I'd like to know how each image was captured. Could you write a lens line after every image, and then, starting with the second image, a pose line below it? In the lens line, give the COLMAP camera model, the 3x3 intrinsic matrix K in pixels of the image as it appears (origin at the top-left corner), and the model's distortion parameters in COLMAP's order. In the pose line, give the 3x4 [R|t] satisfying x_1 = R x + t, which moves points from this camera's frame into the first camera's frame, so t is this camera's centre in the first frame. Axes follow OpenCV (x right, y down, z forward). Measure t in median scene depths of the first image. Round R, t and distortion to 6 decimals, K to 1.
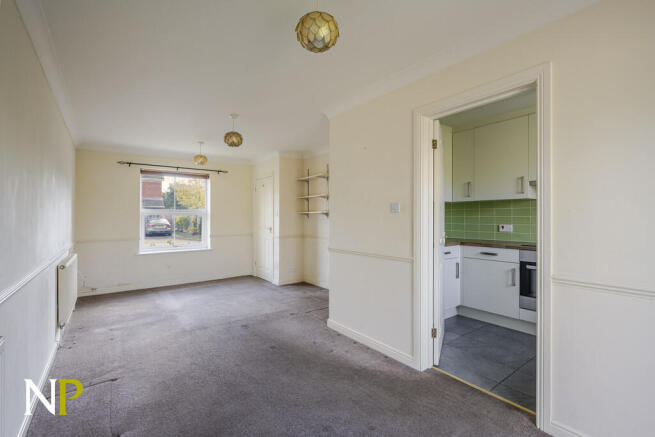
lens RADIAL K [[305.9, 0, 320.7], [0, 305.9, 218.0], [0, 0, 1]] dist [-0.011919, -0.000056]
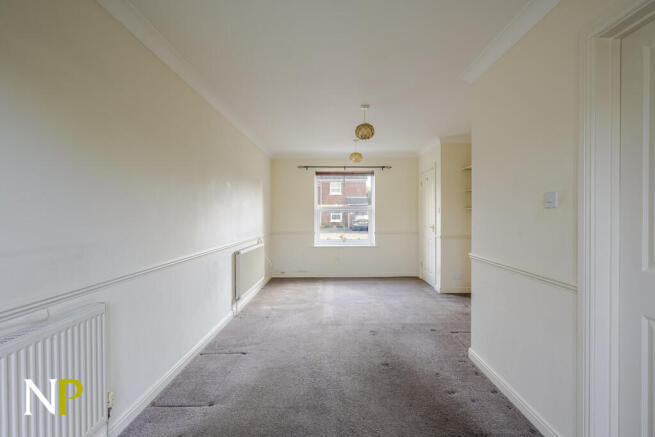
lens RADIAL K [[305.9, 0, 326.9], [0, 305.9, 216.3], [0, 0, 1]] dist [-0.011919, -0.000056]
pose [[0.802099, 0.006096, -0.597160, 0.172779], [-0.002793, 0.999975, 0.006456, -0.001559], [0.597185, -0.003510, 0.802096, 0.160622]]
